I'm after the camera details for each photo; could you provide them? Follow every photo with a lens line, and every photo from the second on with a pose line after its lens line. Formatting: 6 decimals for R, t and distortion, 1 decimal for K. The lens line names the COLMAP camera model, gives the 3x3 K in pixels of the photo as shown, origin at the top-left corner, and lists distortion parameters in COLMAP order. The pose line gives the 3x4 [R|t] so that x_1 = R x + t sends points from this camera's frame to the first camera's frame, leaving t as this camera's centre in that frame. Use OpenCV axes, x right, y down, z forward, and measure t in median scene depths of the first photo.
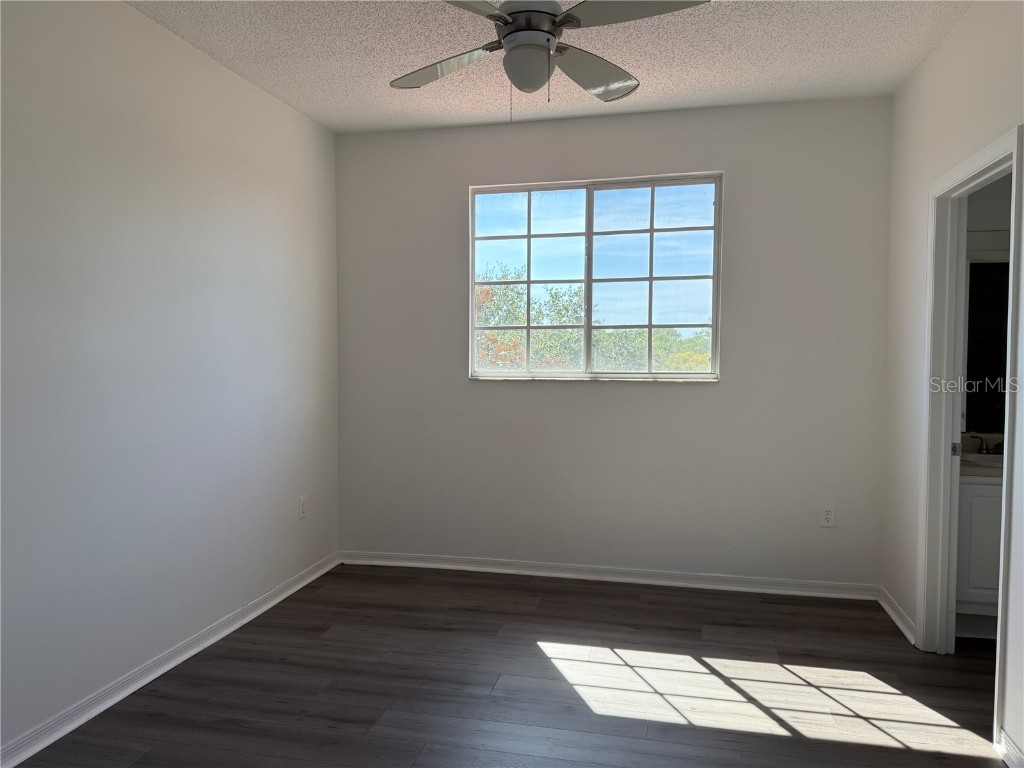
lens RADIAL K [[721.0, 0, 520.6], [0, 721.0, 378.7], [0, 0, 1]] dist [0.036660, -0.030157]
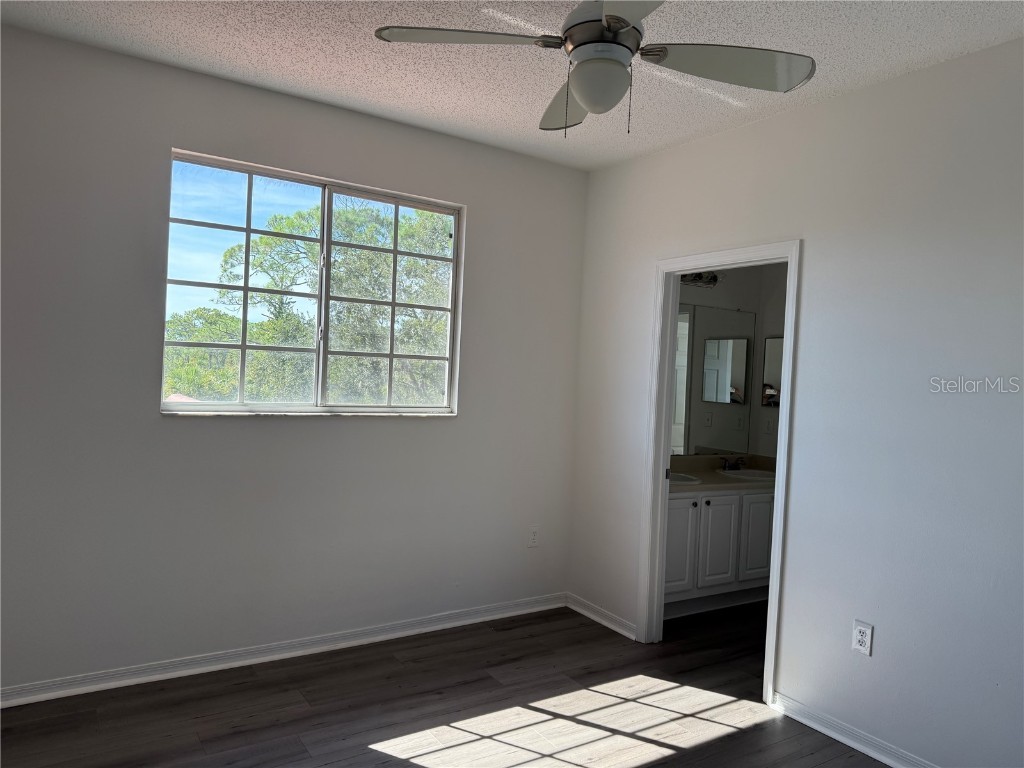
lens RADIAL K [[721.0, 0, 514.6], [0, 721.0, 388.6], [0, 0, 1]] dist [0.036660, -0.030157]
pose [[0.699871, 0.013443, 0.714143, -0.387948], [-0.016447, 0.999861, -0.002704, -0.033112], [-0.714080, -0.009853, 0.699994, 0.273105]]
